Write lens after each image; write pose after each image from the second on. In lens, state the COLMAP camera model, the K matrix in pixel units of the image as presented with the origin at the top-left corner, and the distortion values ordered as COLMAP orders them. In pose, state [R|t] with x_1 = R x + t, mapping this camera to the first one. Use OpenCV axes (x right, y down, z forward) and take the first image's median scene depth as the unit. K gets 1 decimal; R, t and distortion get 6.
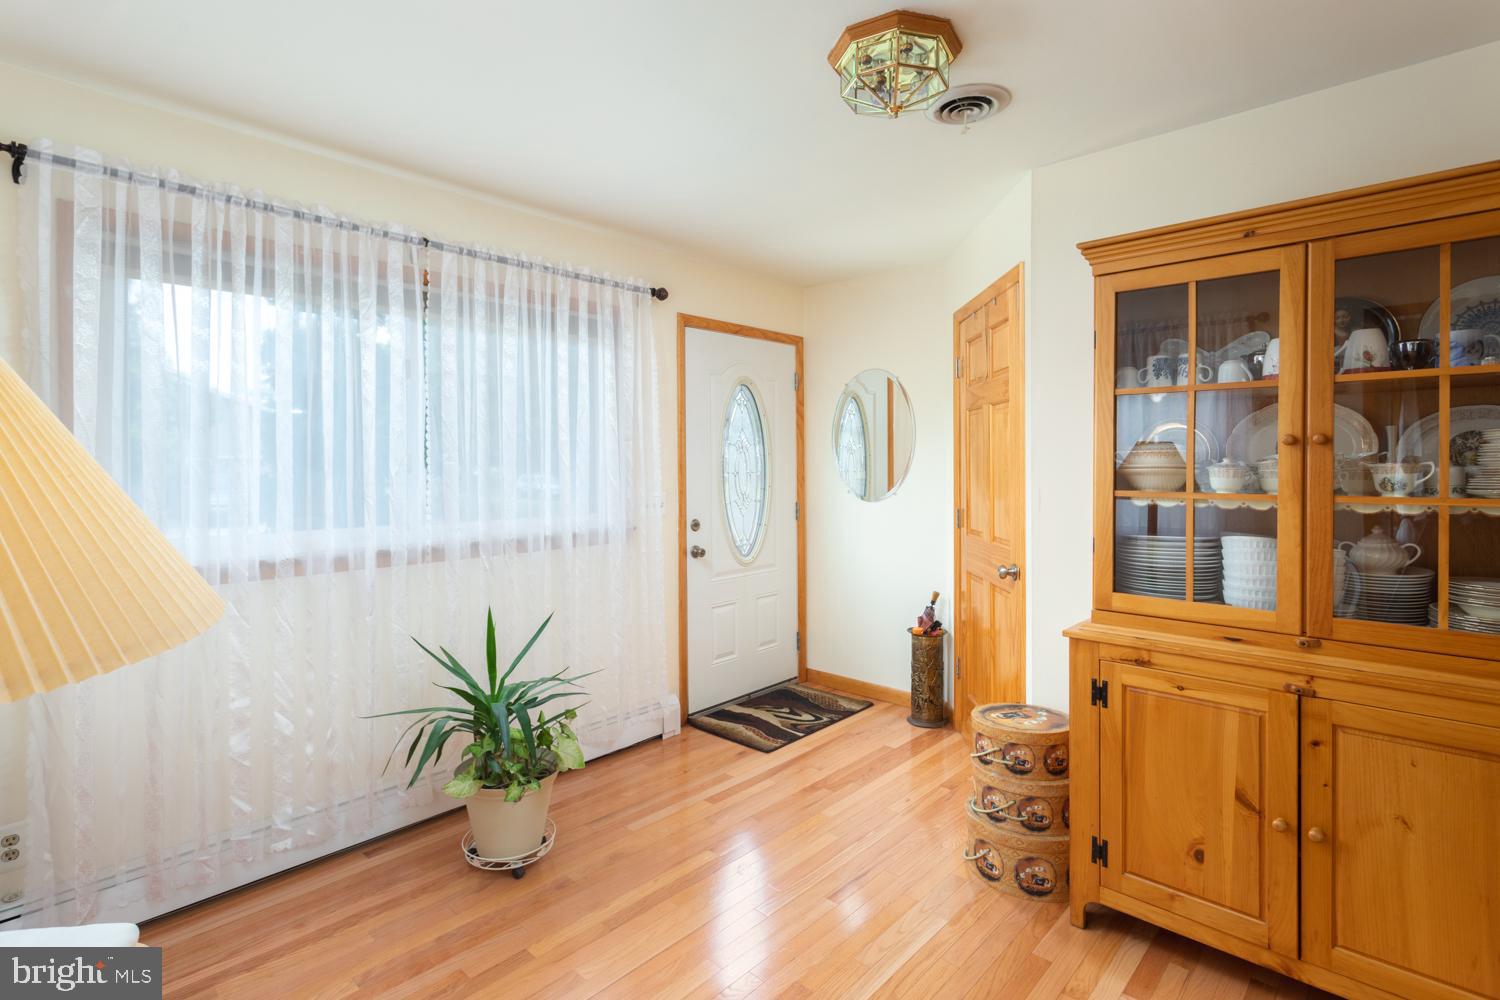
lens RADIAL K [[732.8, 0, 750.4], [0, 732.8, 473.3], [0, 0, 1]] dist [0.002222, 0.000658]
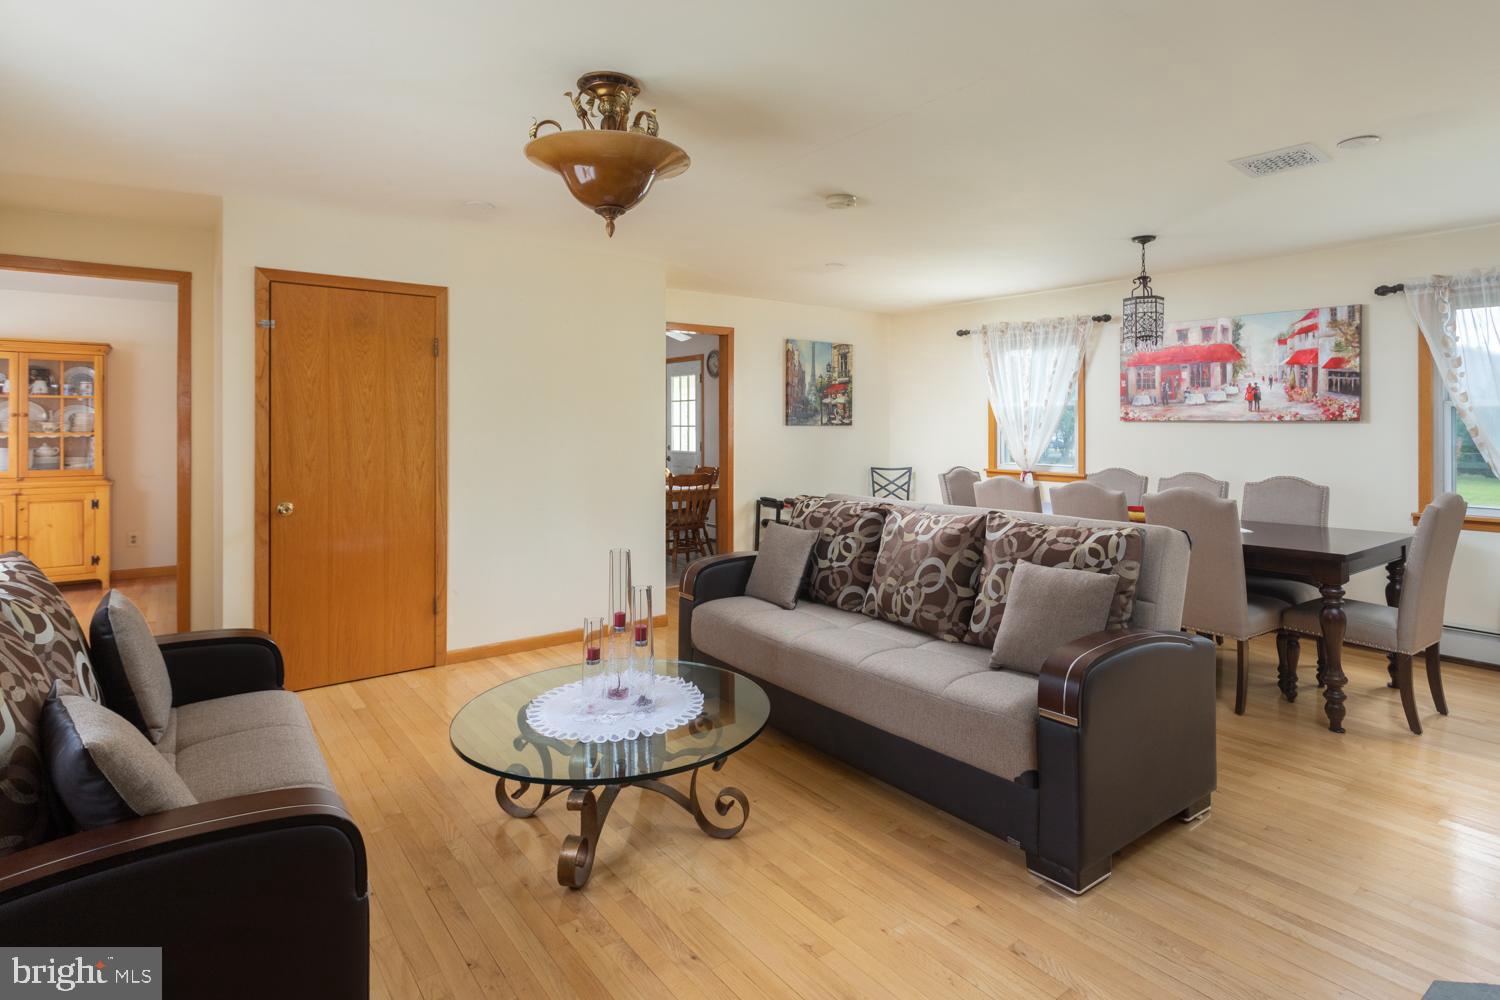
lens RADIAL K [[769.8, 0, 777.6], [0, 769.8, 423.7], [0, 0, 1]] dist [-0.000046, 0.000005]
pose [[0.157986, 0.004454, 0.987431, -1.994814], [0.007763, 0.999953, -0.005752, 0.037018], [-0.987411, 0.008574, 0.157944, -2.743334]]
